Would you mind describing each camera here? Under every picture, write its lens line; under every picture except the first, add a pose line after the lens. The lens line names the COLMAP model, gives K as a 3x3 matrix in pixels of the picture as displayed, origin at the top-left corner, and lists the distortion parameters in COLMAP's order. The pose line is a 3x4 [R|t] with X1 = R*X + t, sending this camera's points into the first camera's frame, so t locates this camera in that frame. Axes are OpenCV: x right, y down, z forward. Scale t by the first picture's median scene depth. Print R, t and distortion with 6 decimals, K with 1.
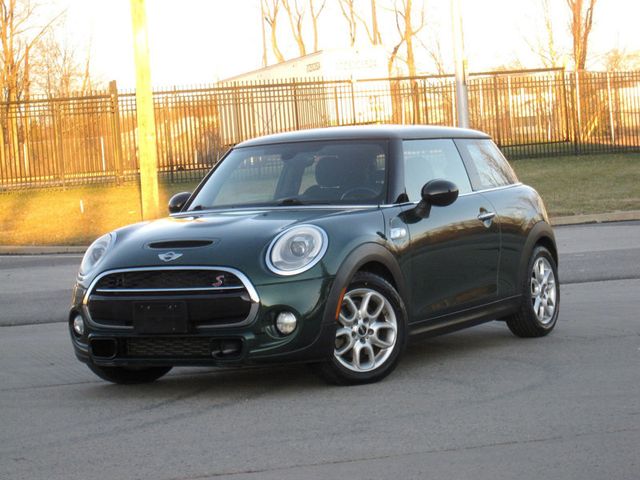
lens RADIAL K [[1748.9, 0, 320.0], [0, 1748.9, 240.0], [0, 0, 1]] dist [-0.060342, -0.583175]
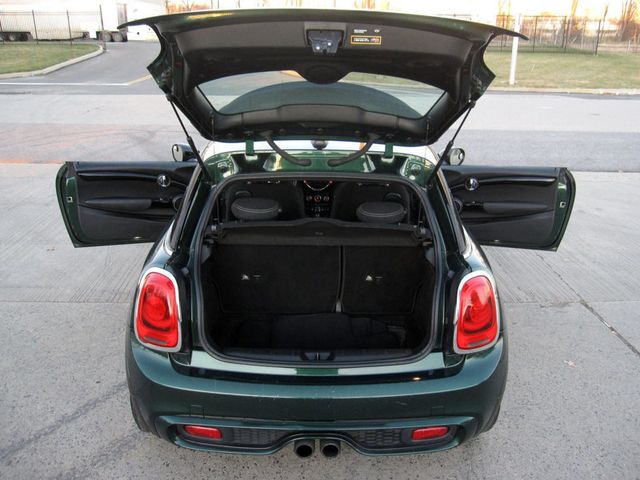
lens RADIAL K [[532.0, 0, 332.8], [0, 532.0, 237.3], [0, 0, 1]] dist [-0.058311, 0.022211]
pose [[0.966954, 0.149864, -0.206252, 0.098001], [-0.075891, 0.941515, 0.328315, -0.103389], [0.243392, -0.301813, 0.921775, 0.726082]]
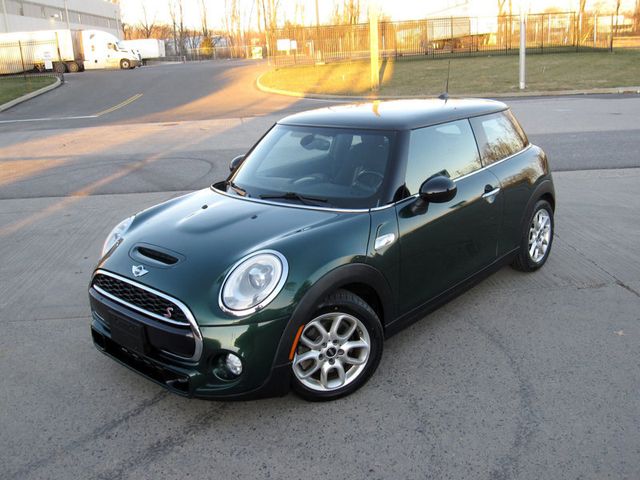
lens RADIAL K [[614.7, 0, 320.0], [0, 614.7, 240.0], [0, 0, 1]] dist [-0.063411, 0.003463]
pose [[0.971837, 0.077265, -0.222625, 0.083965], [-0.015125, 0.963224, 0.268274, -0.094949], [0.235166, -0.257352, 0.937266, 0.642134]]
